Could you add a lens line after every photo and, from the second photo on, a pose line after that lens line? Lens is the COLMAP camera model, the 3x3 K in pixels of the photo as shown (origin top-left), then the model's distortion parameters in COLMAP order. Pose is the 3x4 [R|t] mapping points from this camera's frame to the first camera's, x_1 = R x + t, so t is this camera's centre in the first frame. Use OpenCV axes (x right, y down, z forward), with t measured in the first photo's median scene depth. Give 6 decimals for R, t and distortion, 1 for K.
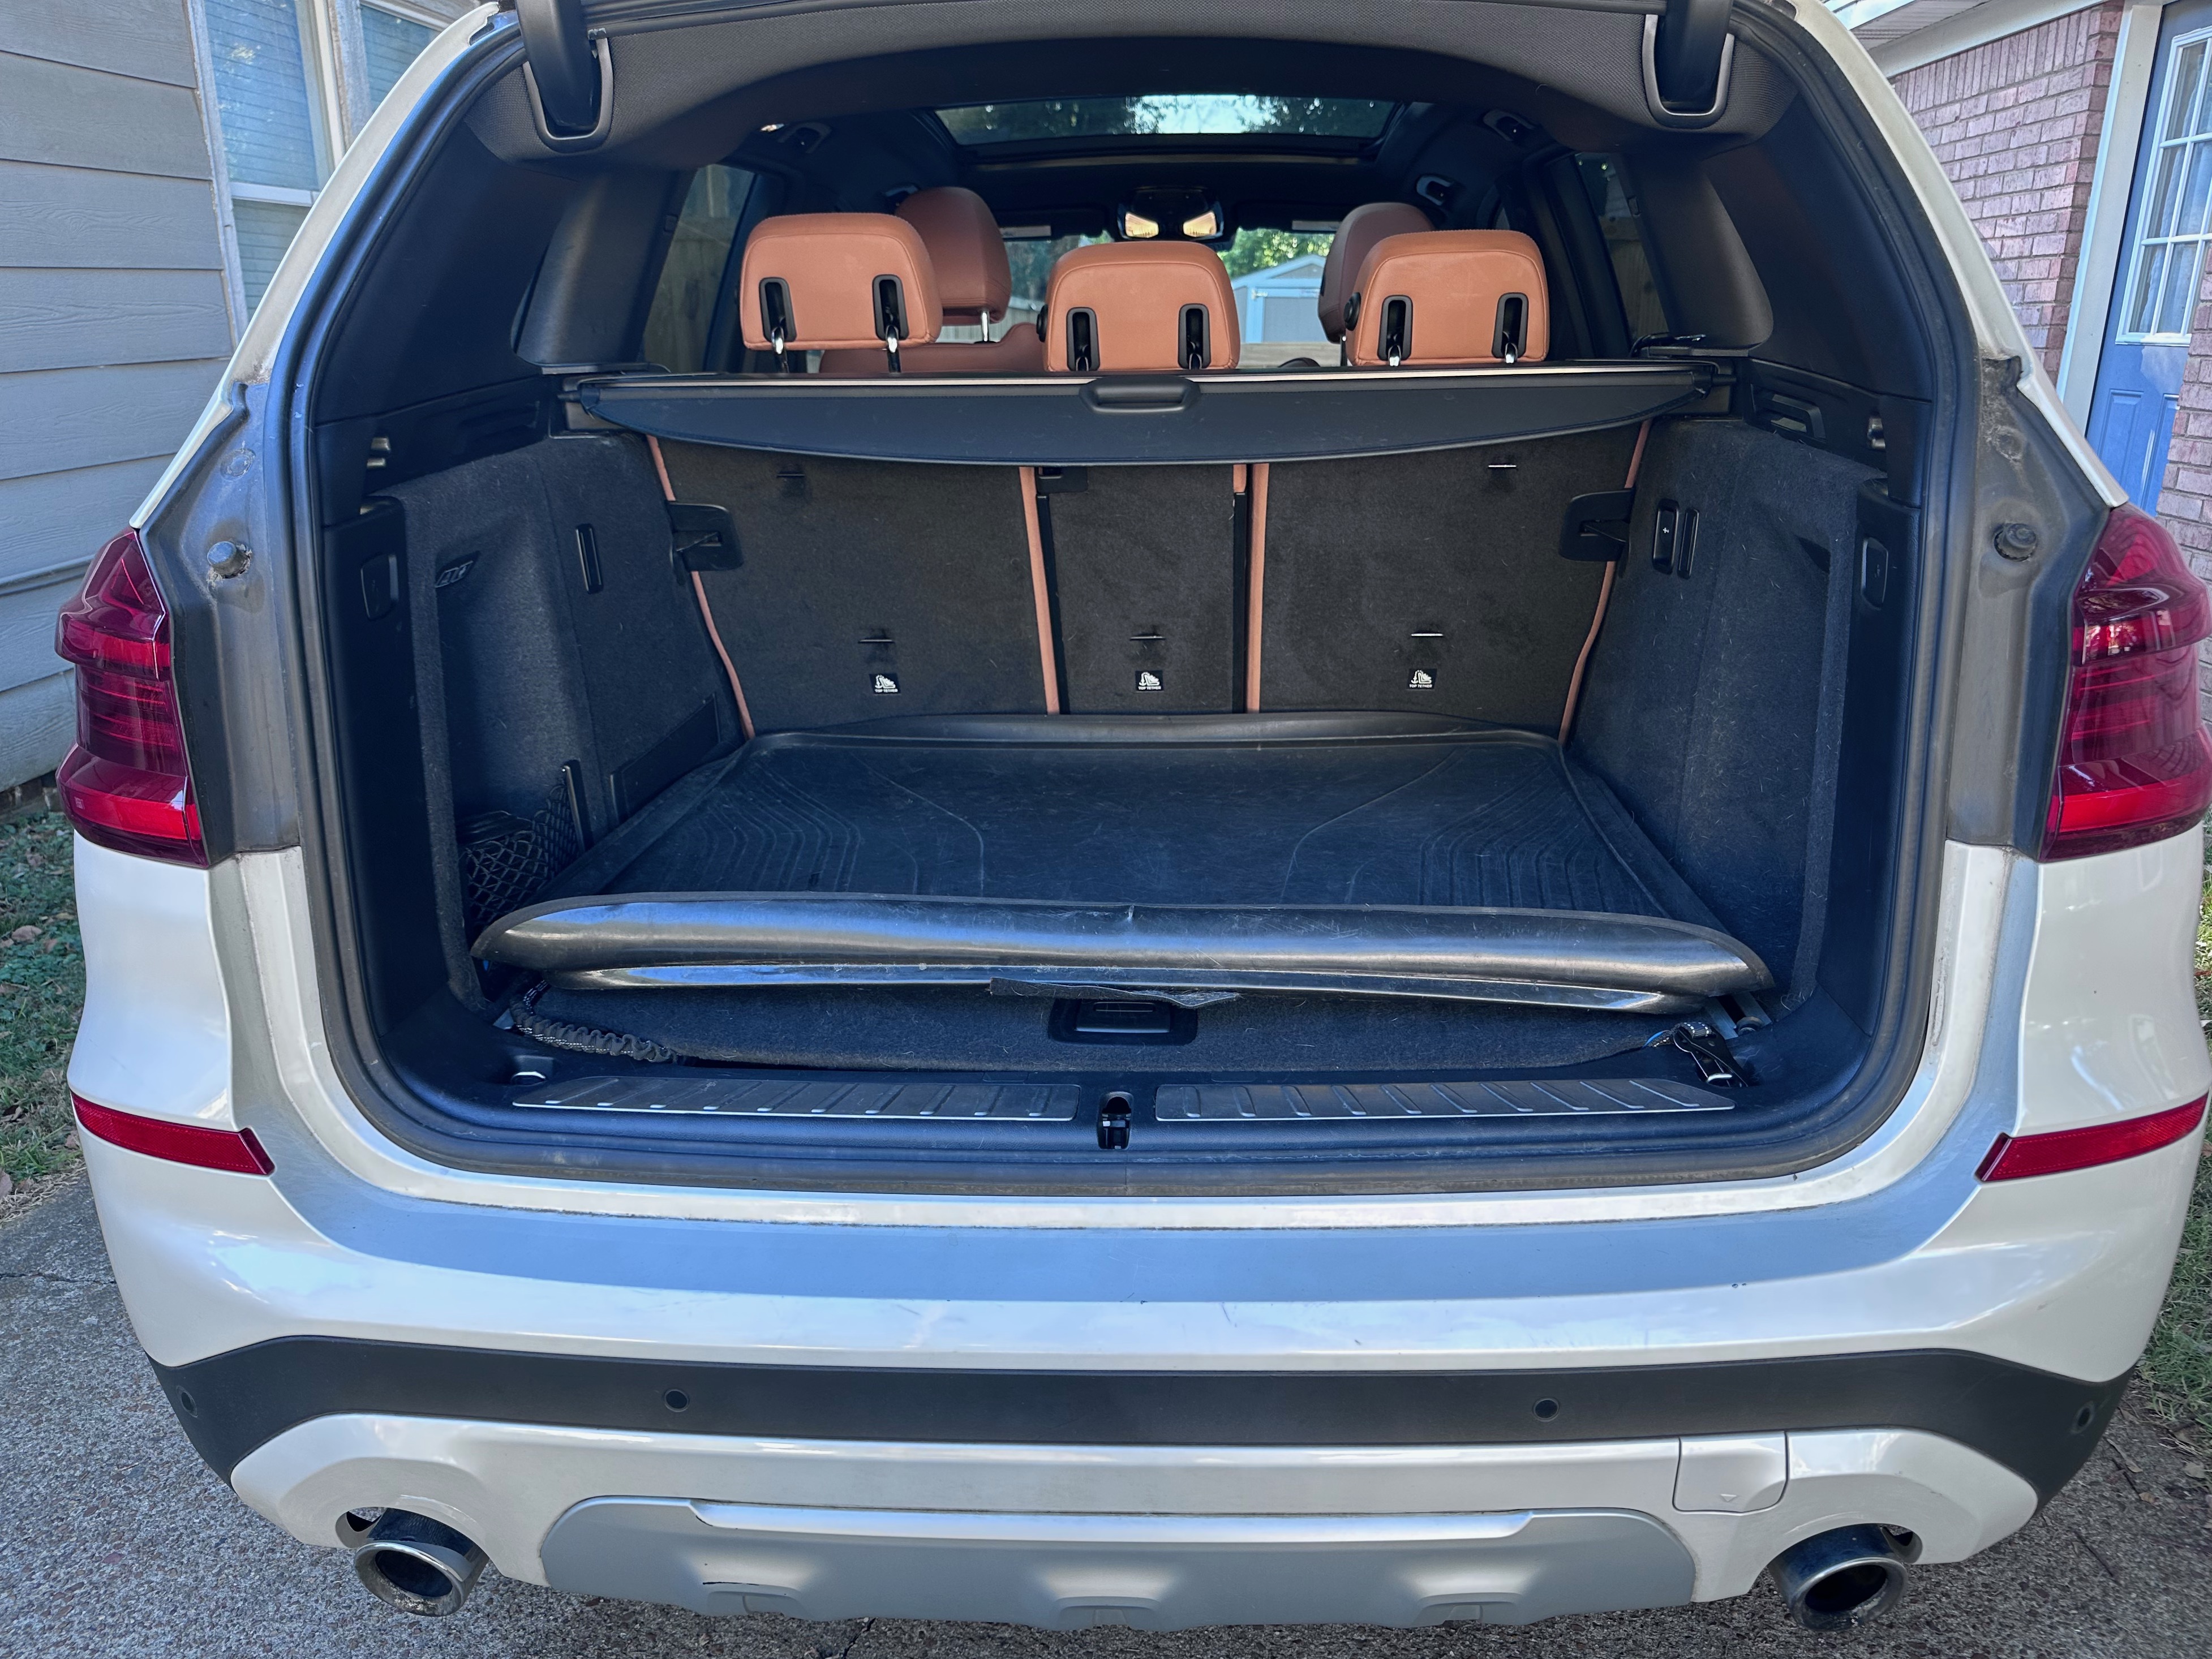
lens RADIAL K [[1510.2, 0, 1151.9], [0, 1510.2, 834.1], [0, 0, 1]] dist [0.130861, -0.271463]
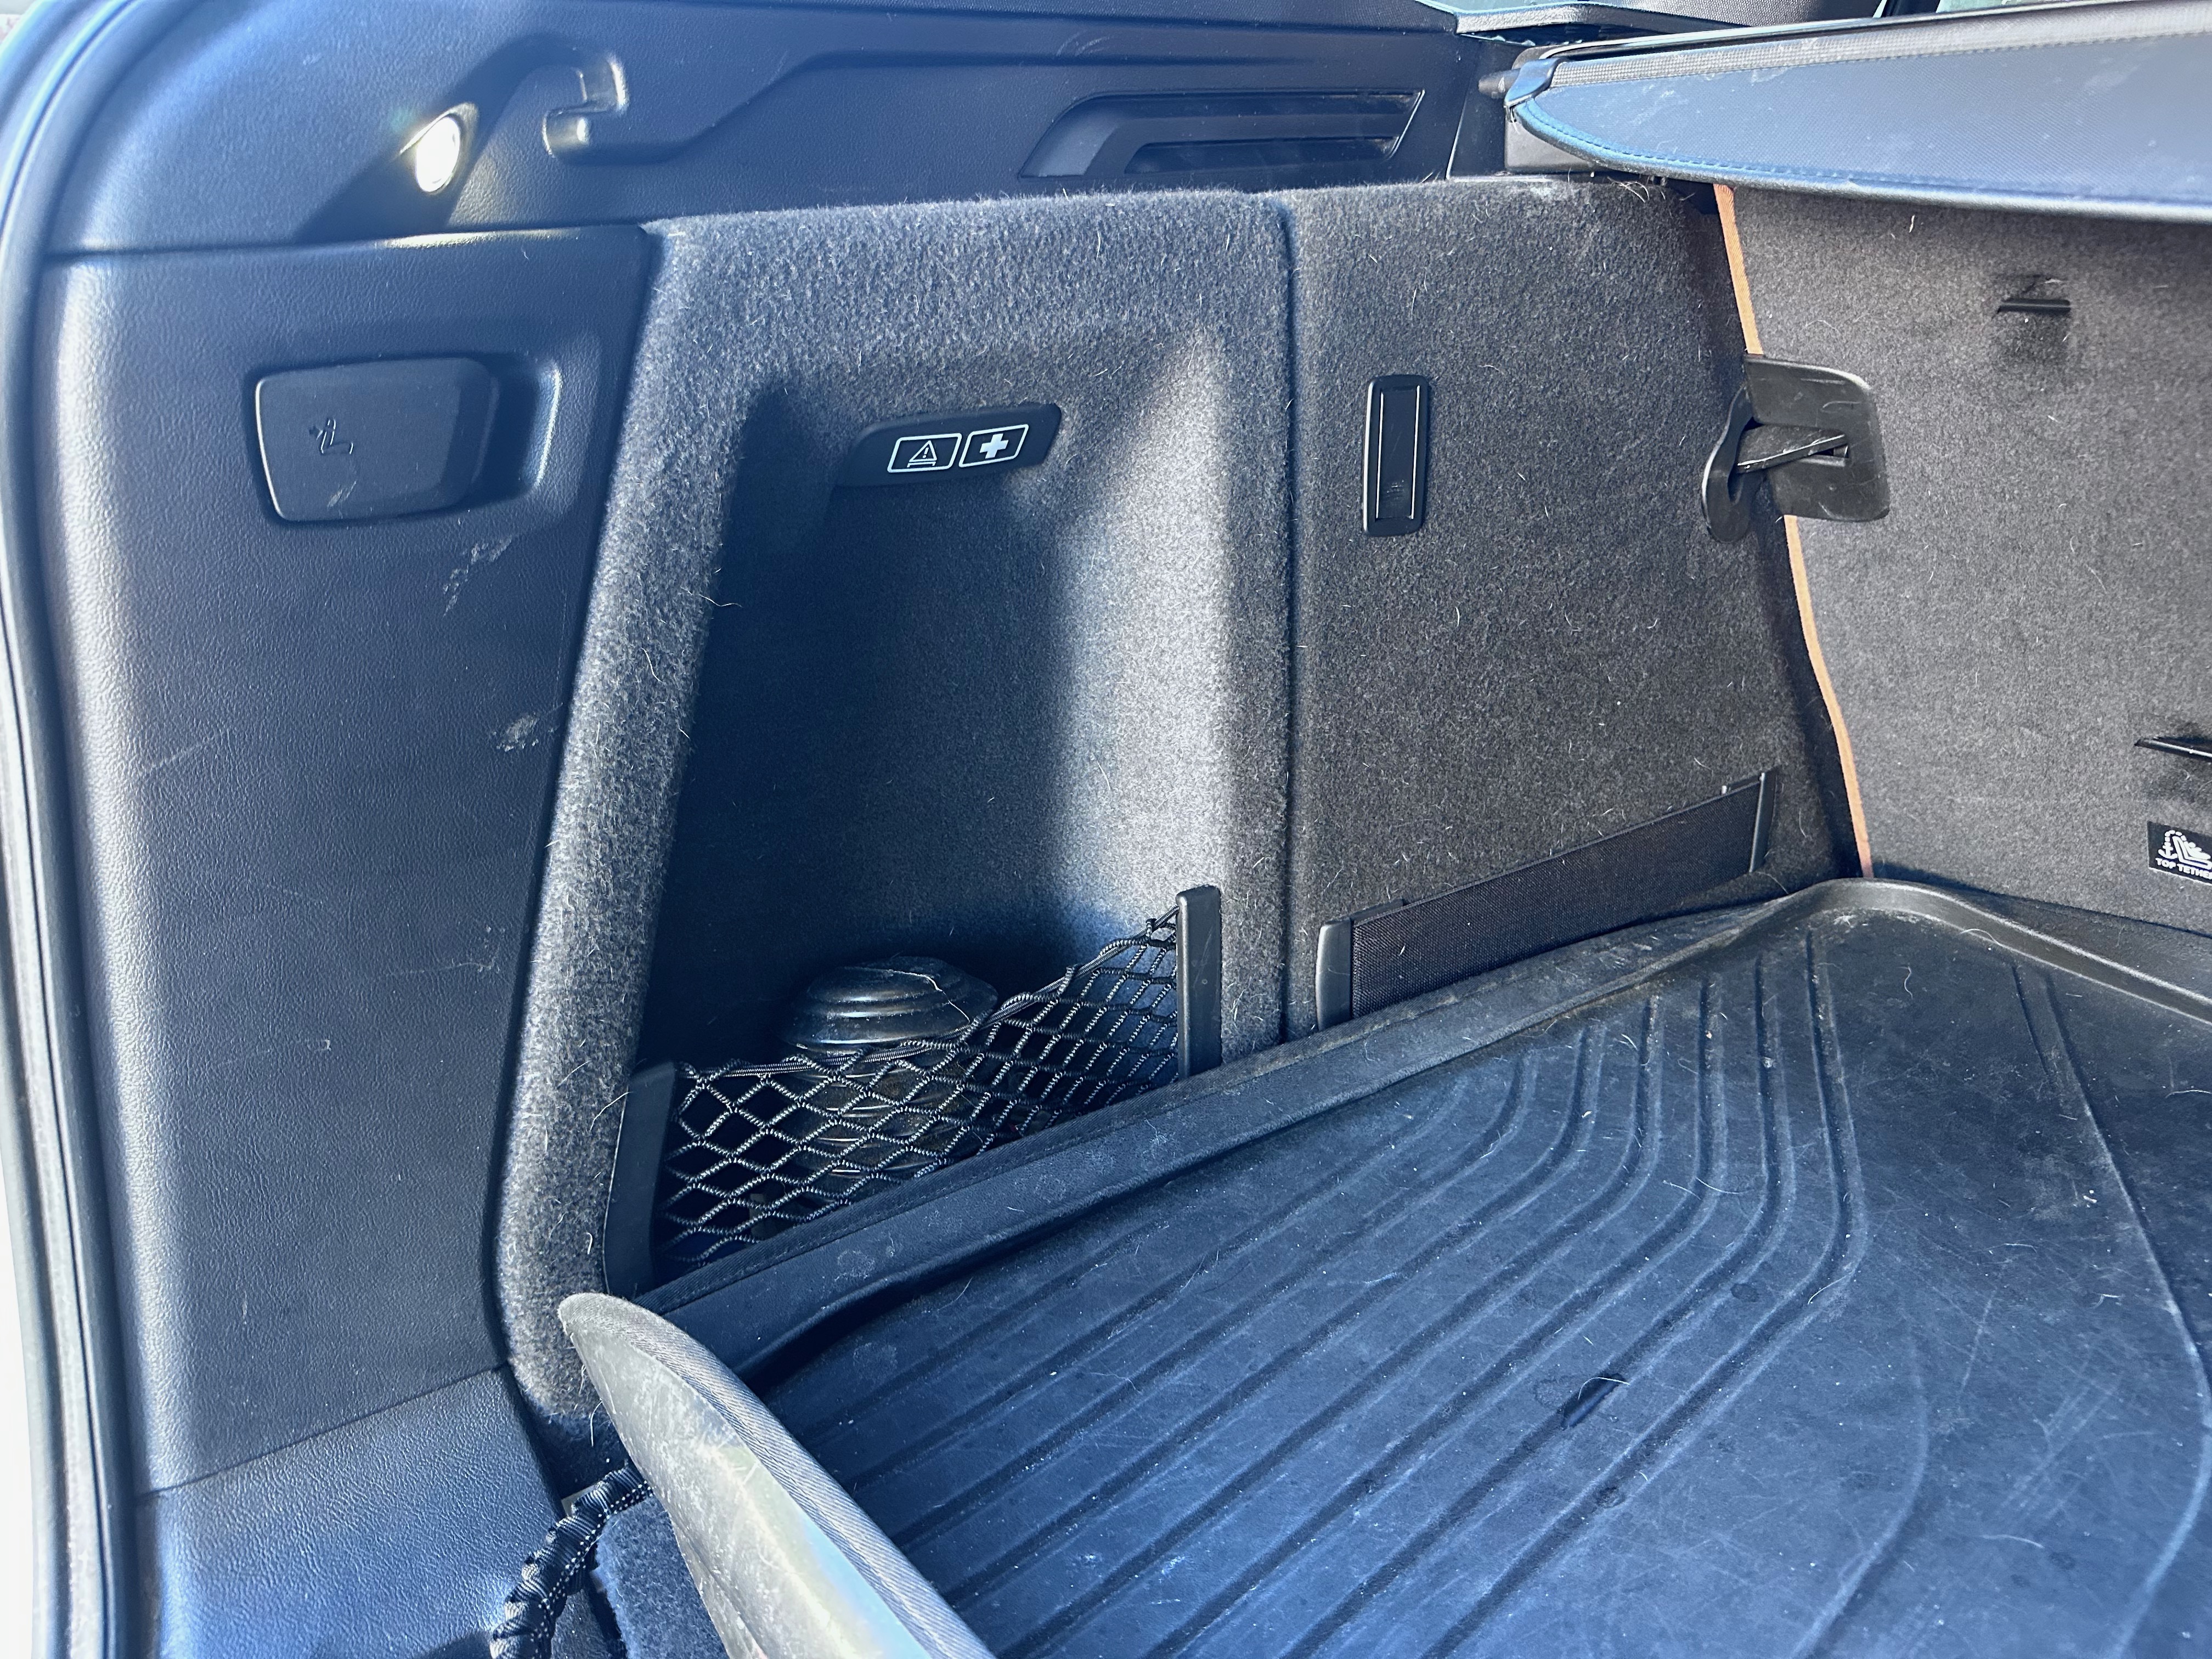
lens RADIAL K [[1510.2, 0, 1151.9], [0, 1510.2, 834.1], [0, 0, 1]] dist [0.130861, -0.271463]
pose [[0.605973, 0.292284, -0.739842, -0.049055], [-0.250993, 0.952795, 0.170836, -0.117666], [0.754850, 0.082174, 0.650729, 0.594255]]
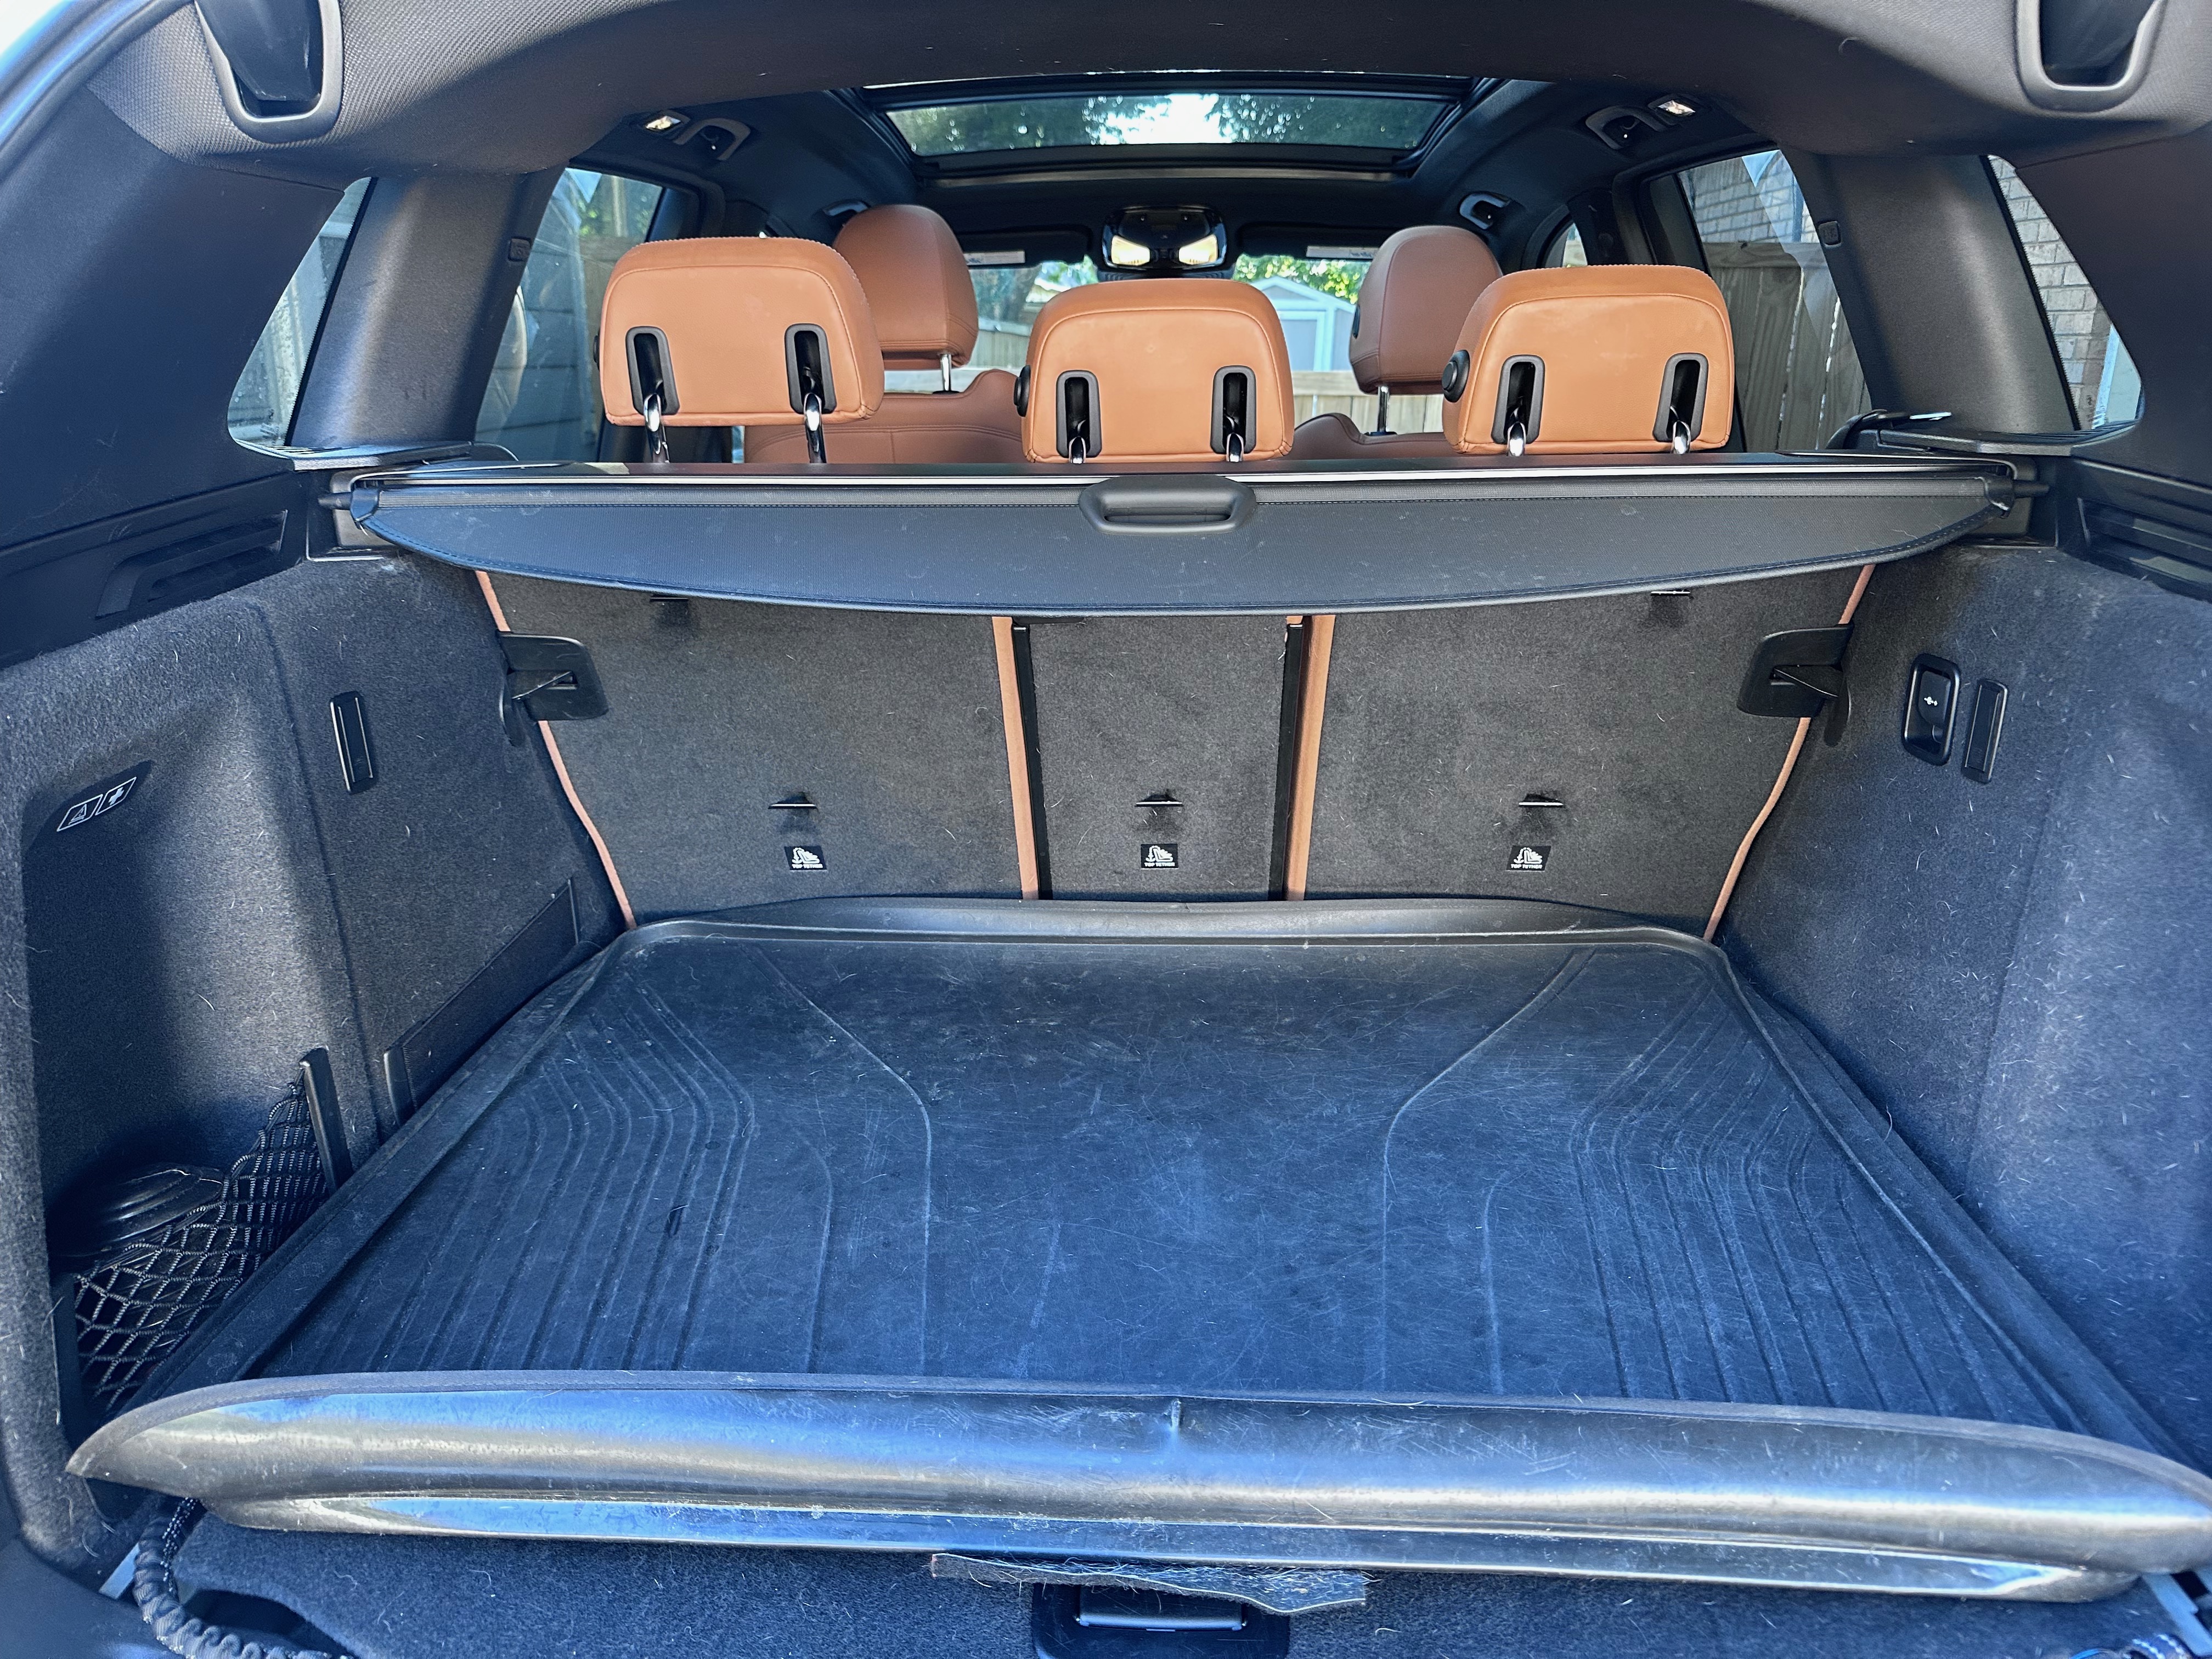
lens RADIAL K [[1518.0, 0, 1110.8], [0, 1518.0, 806.9], [0, 0, 1]] dist [0.089807, -0.155622]
pose [[0.999988, 0.004669, -0.001487, -0.027630], [-0.004708, 0.999614, -0.027382, -0.117893], [0.001358, 0.027389, 0.999624, 0.283687]]
